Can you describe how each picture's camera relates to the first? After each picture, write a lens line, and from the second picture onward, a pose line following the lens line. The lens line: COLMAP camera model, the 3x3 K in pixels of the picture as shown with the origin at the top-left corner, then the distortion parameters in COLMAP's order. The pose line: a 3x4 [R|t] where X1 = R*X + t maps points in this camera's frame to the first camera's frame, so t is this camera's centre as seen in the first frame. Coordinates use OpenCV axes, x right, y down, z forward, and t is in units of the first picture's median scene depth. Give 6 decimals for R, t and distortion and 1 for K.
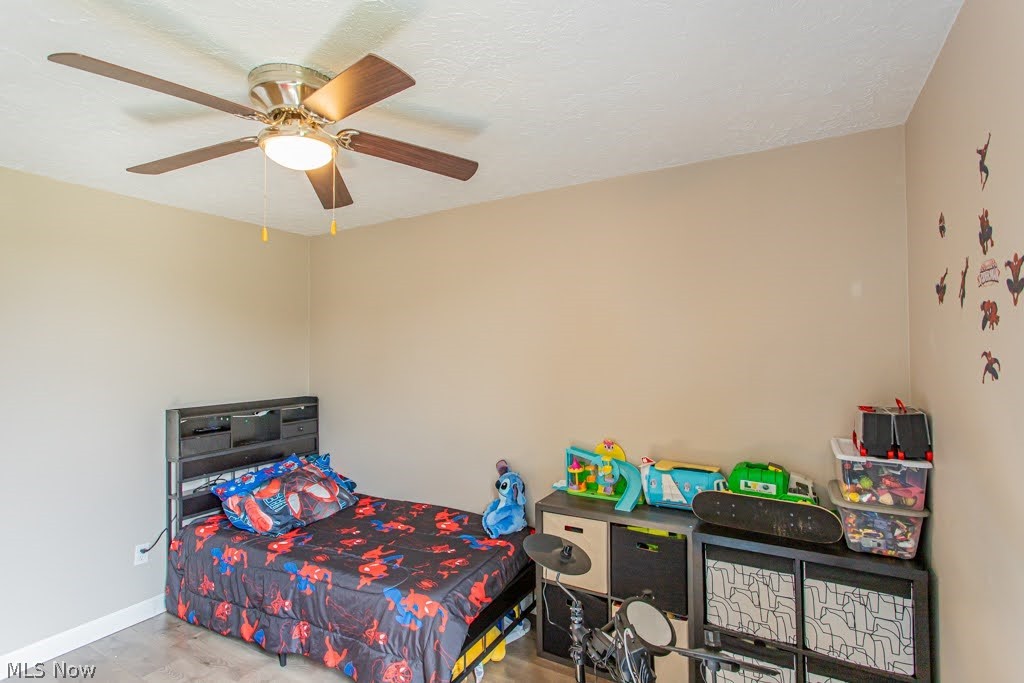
lens RADIAL K [[505.0, 0, 511.6], [0, 505.0, 343.9], [0, 0, 1]] dist [0.005251, -0.000656]
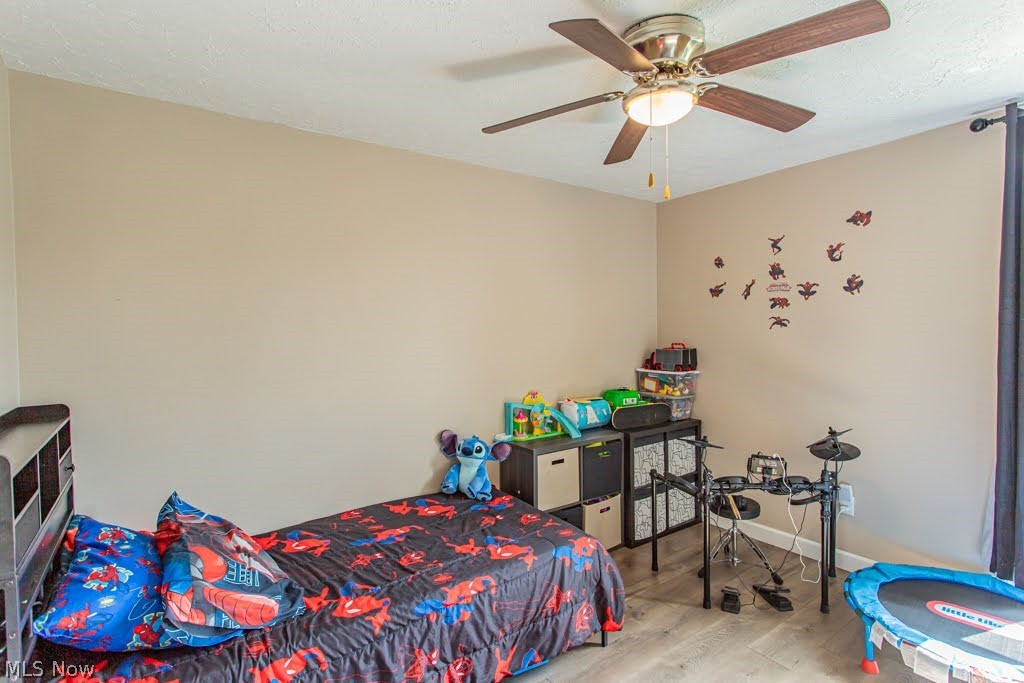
lens RADIAL K [[505.0, 0, 511.9], [0, 505.0, 342.7], [0, 0, 1]] dist [0.005251, -0.000656]
pose [[0.408764, -0.022278, 0.912368, -1.081959], [-0.003050, 0.999663, 0.025776, 0.045916], [-0.912635, -0.013319, 0.408558, 0.623610]]
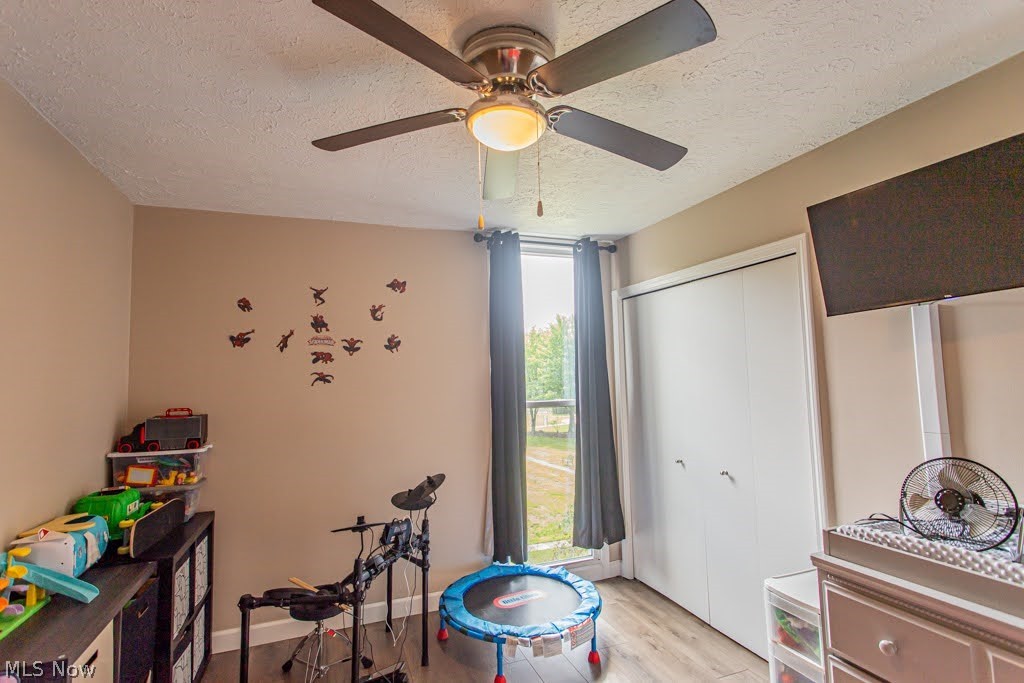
lens RADIAL K [[505.0, 0, 511.1], [0, 505.0, 341.5], [0, 0, 1]] dist [0.005251, -0.000656]
pose [[-0.784490, 0.069539, 0.616230, -0.692213], [0.020811, 0.996086, -0.085910, 0.050673], [-0.619792, -0.054571, -0.782866, 1.240820]]
